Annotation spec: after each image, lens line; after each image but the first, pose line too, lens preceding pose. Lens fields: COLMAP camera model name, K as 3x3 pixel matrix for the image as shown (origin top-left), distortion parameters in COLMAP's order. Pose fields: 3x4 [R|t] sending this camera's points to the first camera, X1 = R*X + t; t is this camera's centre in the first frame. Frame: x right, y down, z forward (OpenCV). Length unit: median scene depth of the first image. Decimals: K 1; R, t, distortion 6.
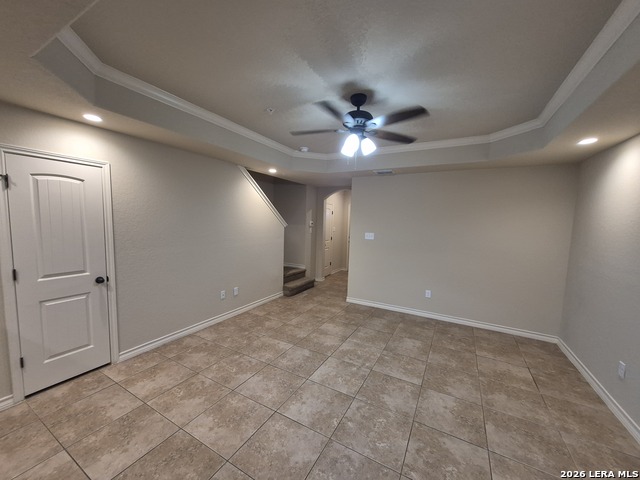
lens RADIAL K [[254.5, 0, 319.1], [0, 254.5, 241.6], [0, 0, 1]] dist [0.001640, 0.000369]
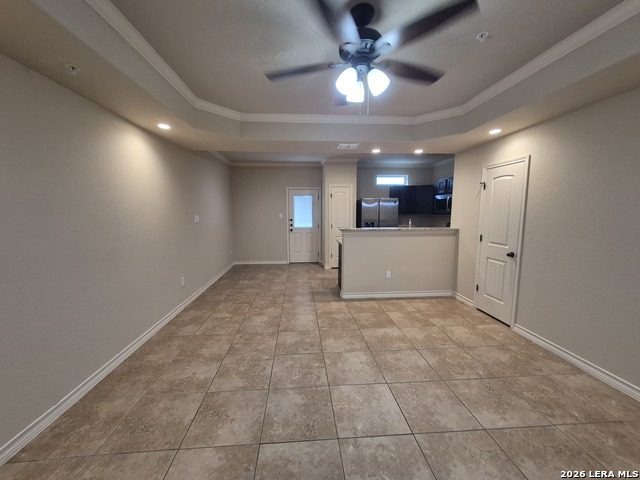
lens RADIAL K [[254.5, 0, 317.6], [0, 254.5, 241.8], [0, 0, 1]] dist [0.001640, 0.000369]
pose [[-0.836763, 0.041464, -0.545994, 0.605016], [-0.066991, 0.981886, 0.177233, -0.067569], [0.543452, 0.184879, -0.818828, 1.499545]]
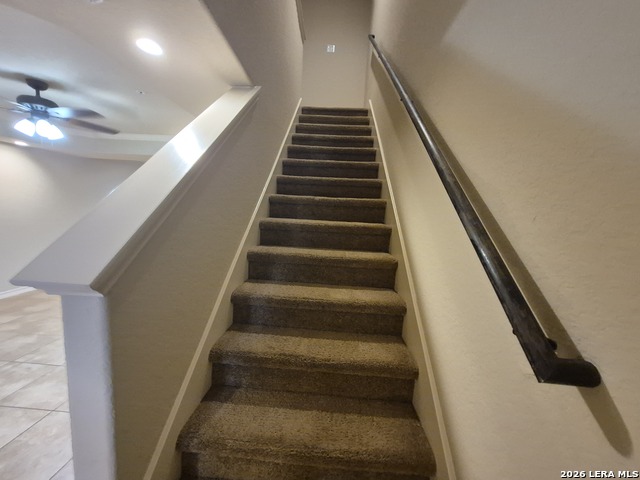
lens RADIAL K [[254.5, 0, 317.5], [0, 254.5, 242.0], [0, 0, 1]] dist [0.001640, 0.000369]
pose [[-0.894973, -0.025332, -0.445400, -0.388929], [-0.118991, 0.975773, 0.183600, -0.234399], [0.429958, 0.217315, -0.876305, 2.366530]]
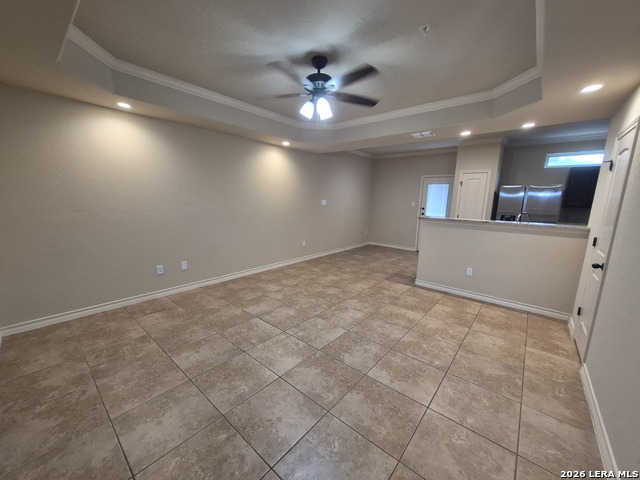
lens RADIAL K [[254.5, 0, 314.7], [0, 254.5, 243.0], [0, 0, 1]] dist [0.001640, 0.000369]
pose [[-0.976897, -0.087511, 0.194973, -0.086672], [-0.034208, 0.964585, 0.261543, -0.114450], [-0.210956, 0.248831, -0.945294, 1.998120]]
